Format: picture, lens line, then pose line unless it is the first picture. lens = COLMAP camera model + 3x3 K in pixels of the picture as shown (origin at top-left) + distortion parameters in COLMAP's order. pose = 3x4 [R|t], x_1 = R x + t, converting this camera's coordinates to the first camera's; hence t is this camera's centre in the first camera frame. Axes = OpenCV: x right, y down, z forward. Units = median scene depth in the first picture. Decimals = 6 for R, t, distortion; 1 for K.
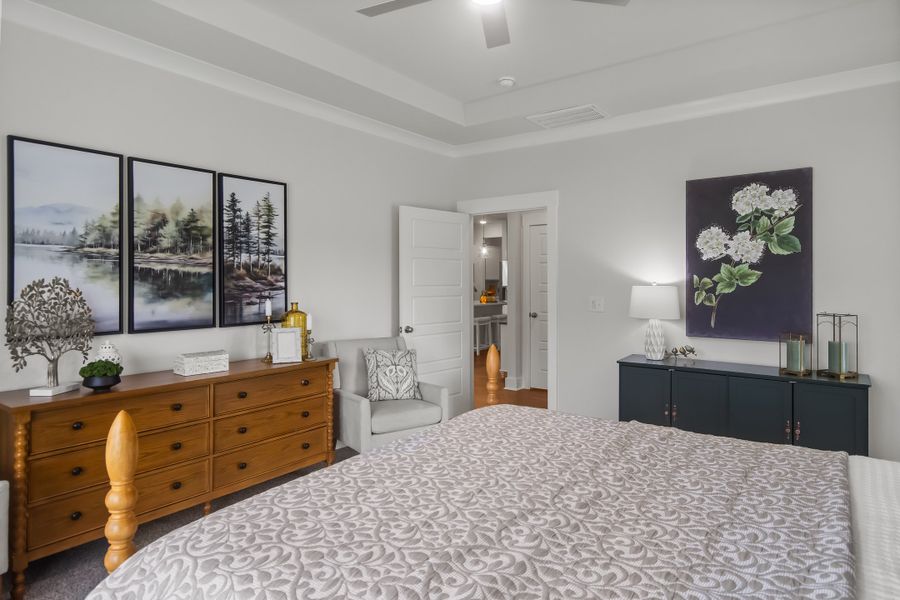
lens RADIAL K [[538.8, 0, 449.7], [0, 538.8, 294.2], [0, 0, 1]] dist [-0.002774, 0.000565]
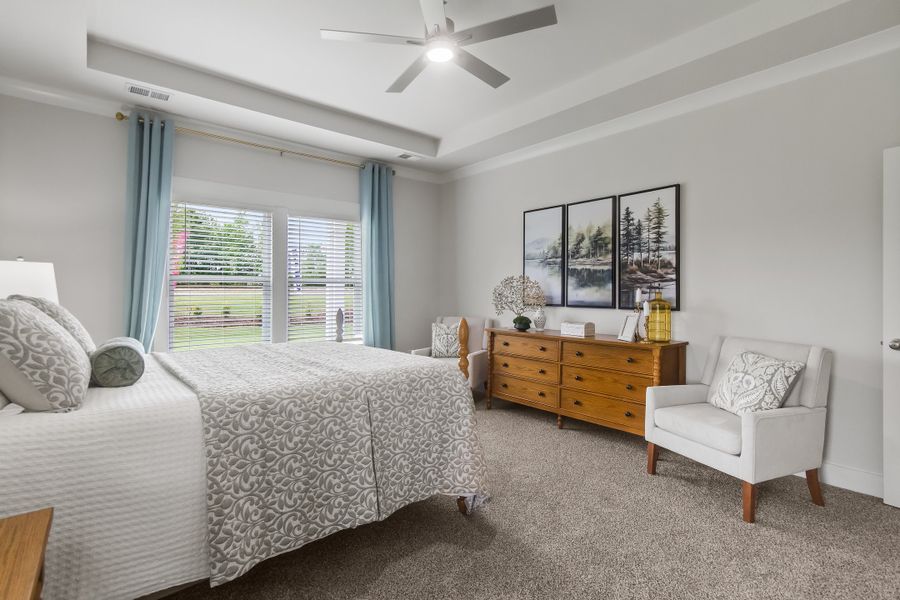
lens RADIAL K [[417.3, 0, 447.5], [0, 417.3, 300.1], [0, 0, 1]] dist [-0.002419, -0.000495]
pose [[-0.227723, 0.025874, -0.973382, 0.697730], [-0.025053, 0.999160, 0.032421, 0.015664], [0.973404, 0.031769, -0.226884, 0.819838]]
